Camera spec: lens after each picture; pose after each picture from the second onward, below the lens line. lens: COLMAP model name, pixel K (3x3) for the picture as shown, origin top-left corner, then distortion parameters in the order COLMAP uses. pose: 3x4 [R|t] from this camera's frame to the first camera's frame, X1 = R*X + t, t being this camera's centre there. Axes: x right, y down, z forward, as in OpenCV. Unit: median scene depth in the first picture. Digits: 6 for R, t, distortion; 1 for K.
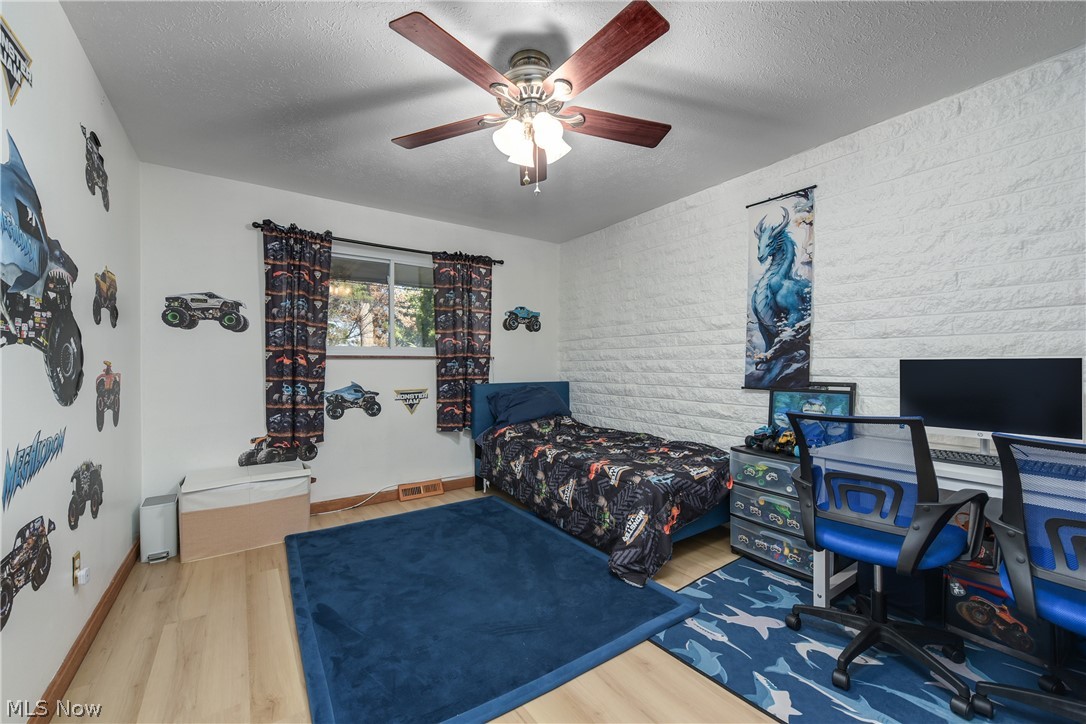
lens RADIAL K [[433.0, 0, 541.7], [0, 433.0, 364.2], [0, 0, 1]] dist [0.015445, -0.002300]
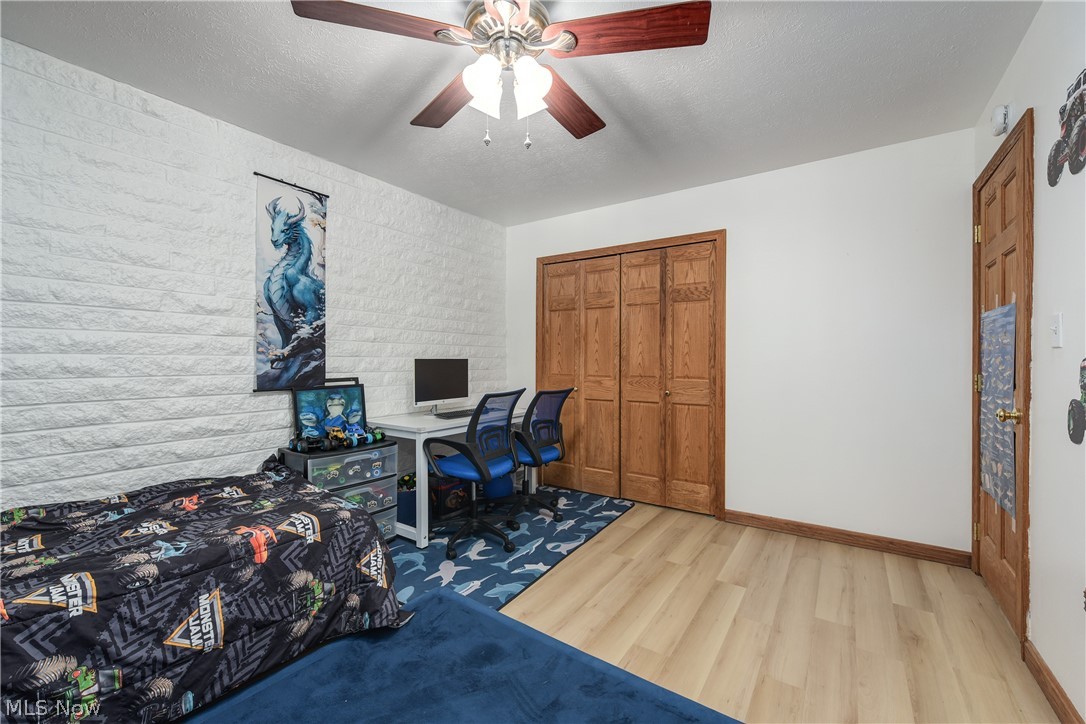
lens RADIAL K [[450.7, 0, 542.1], [0, 450.7, 361.8], [0, 0, 1]] dist [0.000873, 0.000027]
pose [[-0.351068, 0.001780, 0.936348, -0.565677], [0.003092, 0.999995, -0.000742, 0.001788], [-0.936345, 0.002634, -0.351072, 0.847289]]
